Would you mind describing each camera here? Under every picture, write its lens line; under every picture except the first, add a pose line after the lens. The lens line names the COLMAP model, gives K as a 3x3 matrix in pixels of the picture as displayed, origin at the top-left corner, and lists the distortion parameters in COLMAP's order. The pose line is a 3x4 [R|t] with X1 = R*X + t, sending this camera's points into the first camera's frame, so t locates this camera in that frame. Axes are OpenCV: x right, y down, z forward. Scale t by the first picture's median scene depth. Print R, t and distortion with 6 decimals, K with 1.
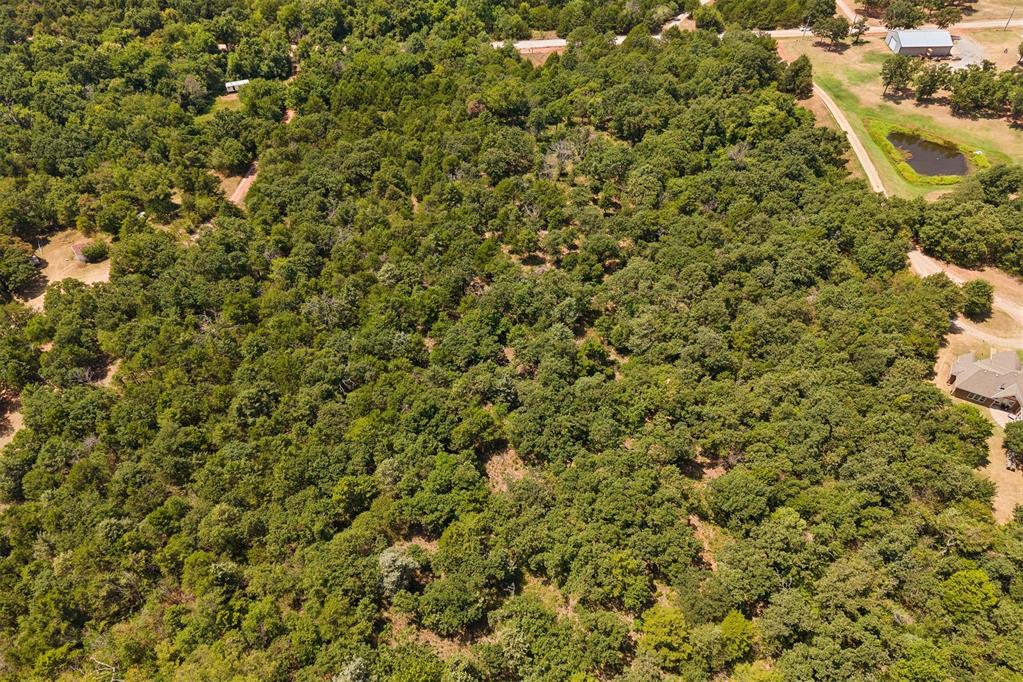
lens RADIAL K [[698.7, 0, 511.1], [0, 698.7, 332.3], [0, 0, 1]] dist [0.022396, -0.024695]
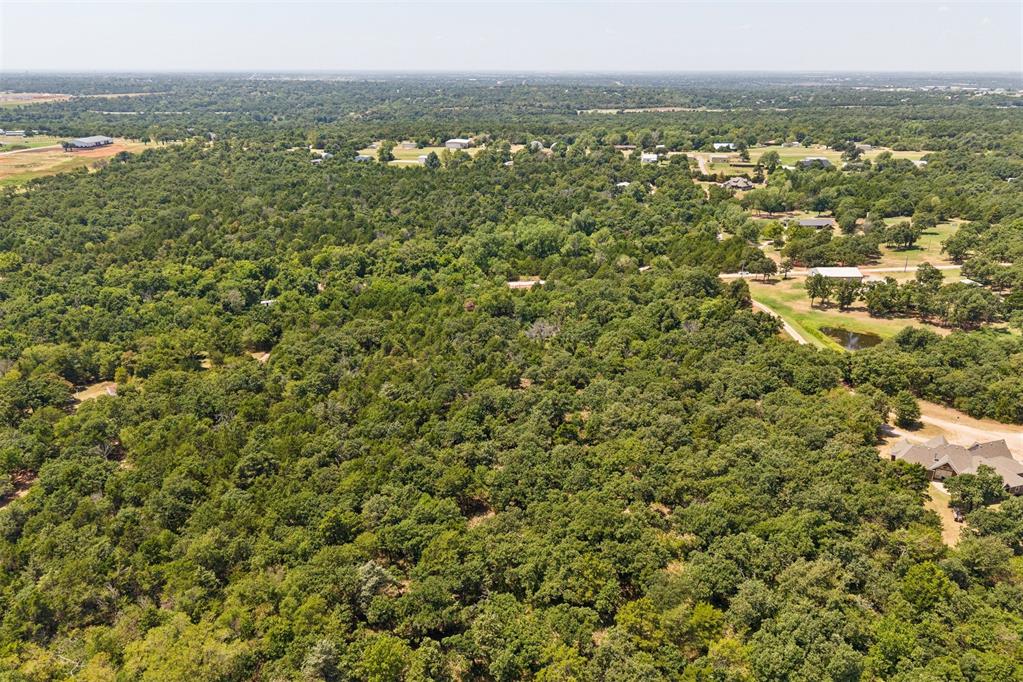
lens RADIAL K [[698.7, 0, 511.9], [0, 698.7, 342.3], [0, 0, 1]] dist [0.022396, -0.024695]
pose [[0.999906, 0.013090, 0.004041, 0.019366], [-0.009945, 0.896443, -0.443048, 0.325080], [-0.009422, 0.442966, 0.896489, -0.052839]]
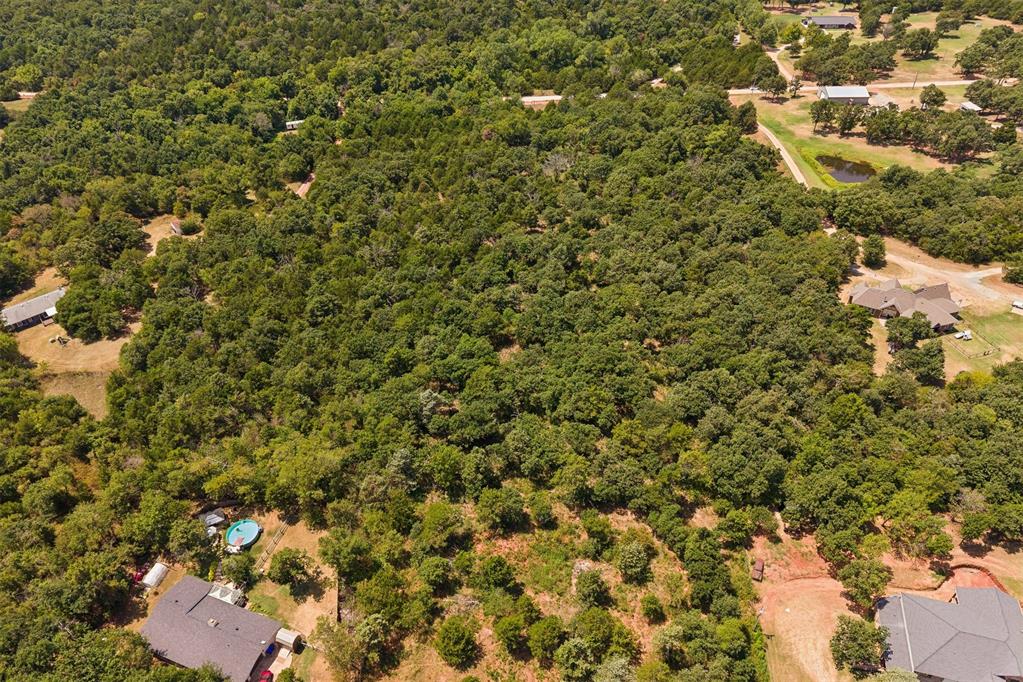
lens RADIAL K [[698.7, 0, 511.0], [0, 698.7, 340.2], [0, 0, 1]] dist [0.022396, -0.024695]
pose [[0.999937, 0.011228, -0.000678, -0.007098], [-0.011213, 0.990160, -0.139492, 0.274570], [-0.000895, 0.139491, 0.990223, -0.242850]]
